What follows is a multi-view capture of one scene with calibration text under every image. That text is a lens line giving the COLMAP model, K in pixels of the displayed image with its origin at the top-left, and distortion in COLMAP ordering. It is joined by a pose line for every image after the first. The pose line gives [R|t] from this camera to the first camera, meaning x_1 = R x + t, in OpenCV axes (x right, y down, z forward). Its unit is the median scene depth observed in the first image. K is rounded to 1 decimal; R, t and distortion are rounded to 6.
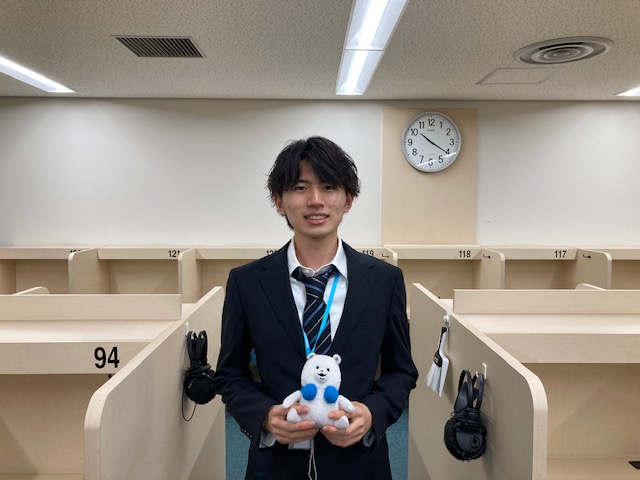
lens RADIAL K [[523.1, 0, 320.0], [0, 523.1, 240.0], [0, 0, 1]] dist [0.001663, -0.000616]
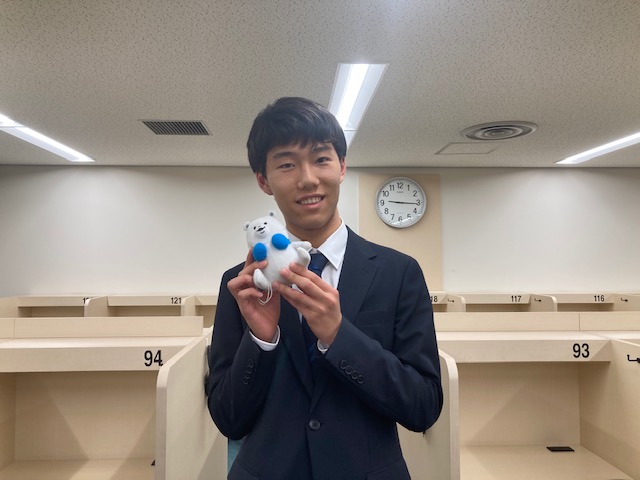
lens RADIAL K [[526.2, 0, 312.1], [0, 526.2, 239.6], [0, 0, 1]] dist [0.002695, -0.005571]
pose [[0.999846, -0.004013, 0.017109, -0.004551], [0.005917, 0.993610, -0.112711, 0.031005], [-0.016547, 0.112795, 0.993481, -0.181001]]
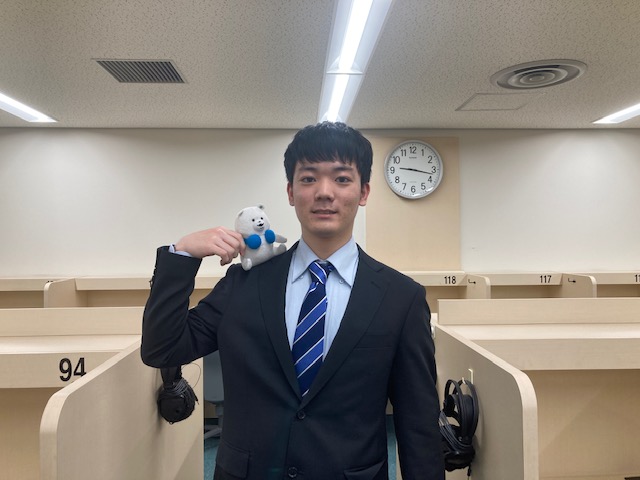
lens RADIAL K [[523.1, 0, 320.0], [0, 523.1, 240.0], [0, 0, 1]] dist [0.001663, -0.000616]
pose [[0.999620, -0.009775, 0.025756, 0.006610], [0.011741, 0.996934, -0.077356, 0.029864], [-0.024921, 0.077629, 0.996671, 0.013658]]
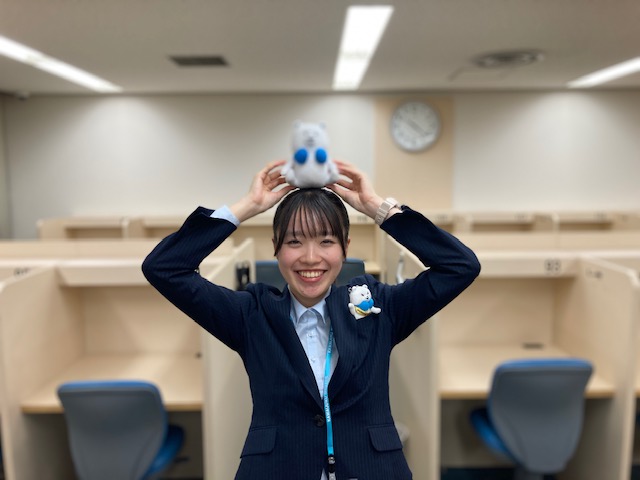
lens RADIAL K [[523.1, 0, 320.0], [0, 523.1, 240.0], [0, 0, 1]] dist [0.001663, -0.000616]
pose [[0.999823, -0.013501, -0.013138, 0.009001], [0.014120, 0.998738, 0.048207, 0.017658], [0.012470, -0.048384, 0.998751, -0.275707]]
